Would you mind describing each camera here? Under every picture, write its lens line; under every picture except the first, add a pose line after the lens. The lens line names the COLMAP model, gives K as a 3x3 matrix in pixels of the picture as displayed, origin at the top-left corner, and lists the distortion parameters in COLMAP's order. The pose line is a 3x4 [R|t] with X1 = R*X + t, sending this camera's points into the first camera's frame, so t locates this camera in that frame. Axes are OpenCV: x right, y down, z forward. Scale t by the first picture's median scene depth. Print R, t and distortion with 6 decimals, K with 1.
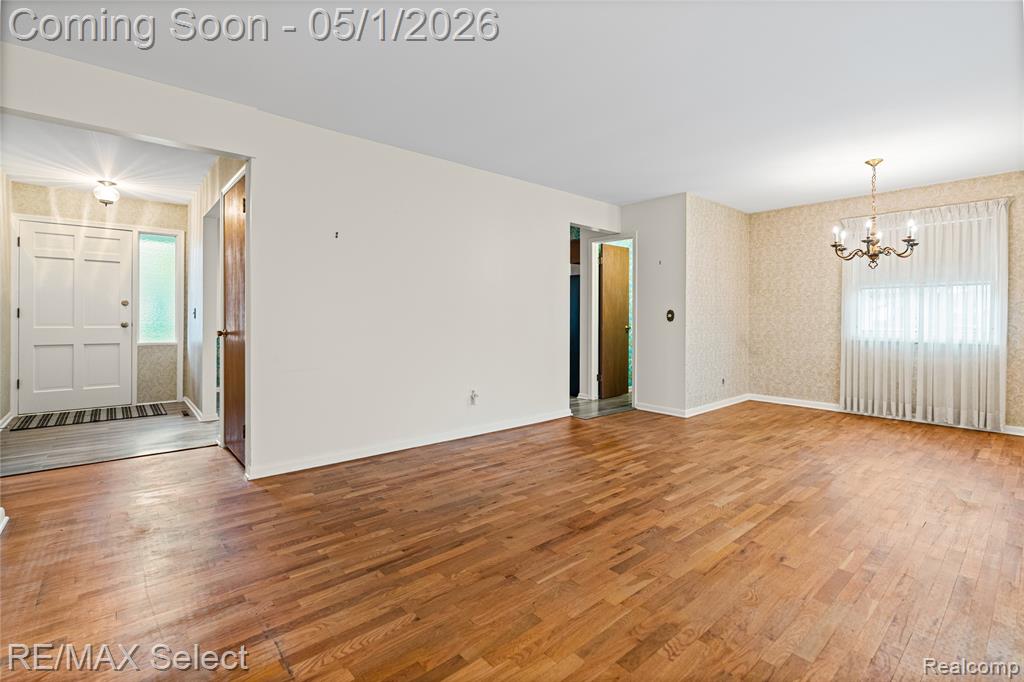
lens RADIAL K [[463.9, 0, 517.3], [0, 463.9, 316.1], [0, 0, 1]] dist [-0.010490, 0.004866]
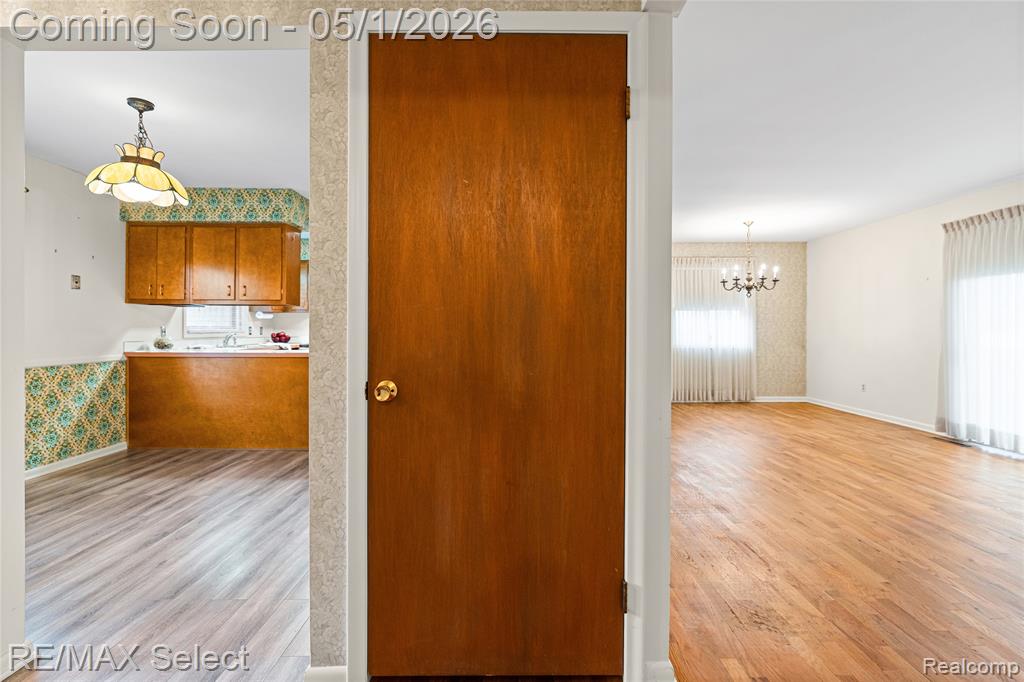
lens RADIAL K [[463.9, 0, 506.5], [0, 463.9, 328.1], [0, 0, 1]] dist [-0.010490, 0.004866]
pose [[0.658654, -0.003901, 0.752436, -0.941757], [0.002622, 0.999992, 0.002889, -0.017272], [-0.752441, 0.000070, 0.658660, 0.730894]]
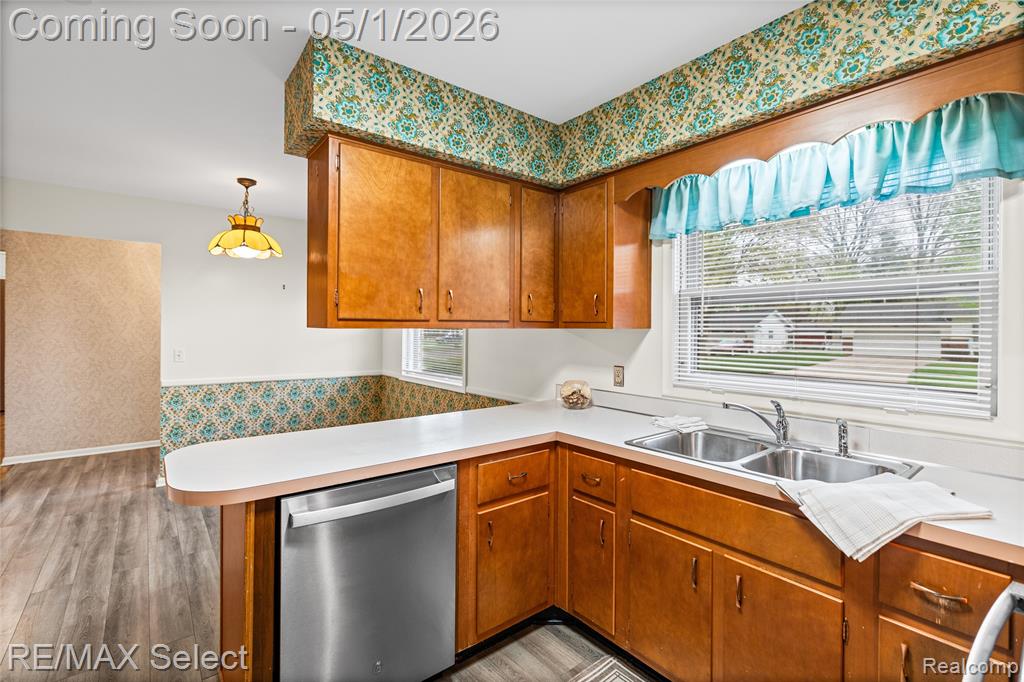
lens RADIAL K [[463.9, 0, 509.6], [0, 463.9, 329.1], [0, 0, 1]] dist [-0.010490, 0.004866]
pose [[-0.043504, -0.009836, -0.999005, 0.207457], [-0.010448, 0.999901, -0.009390, -0.073921], [0.998999, 0.010029, -0.043603, 2.322713]]
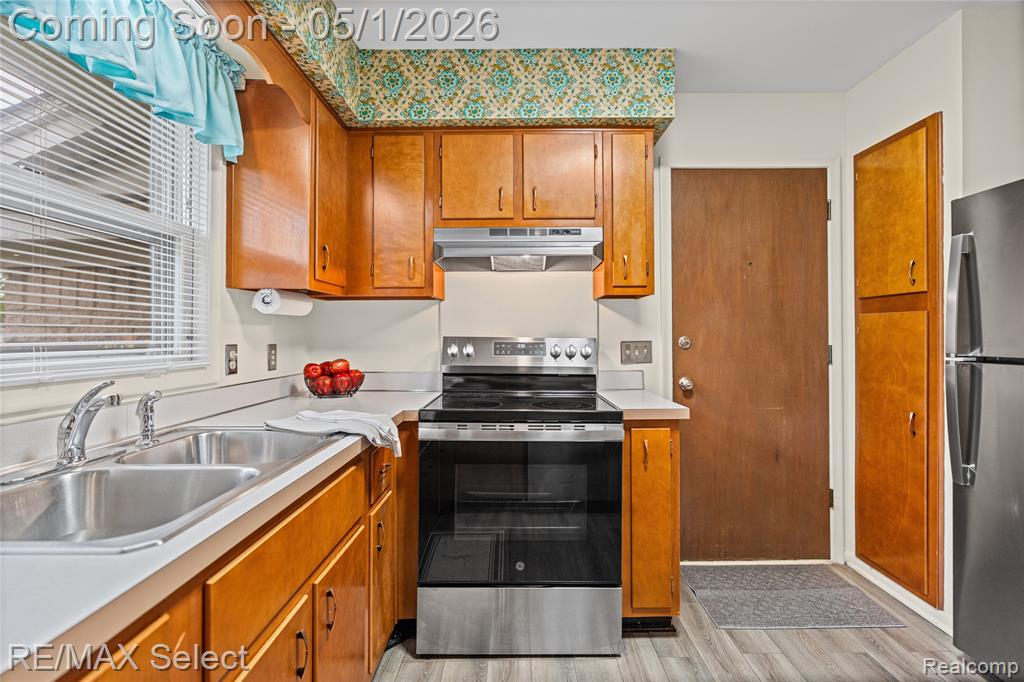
lens RADIAL K [[463.9, 0, 520.3], [0, 463.9, 331.2], [0, 0, 1]] dist [-0.010490, 0.004866]
pose [[0.648950, 0.002628, 0.760827, -0.384569], [0.007363, 0.999926, -0.009734, -0.027689], [-0.760796, 0.011919, 0.648882, 2.206506]]
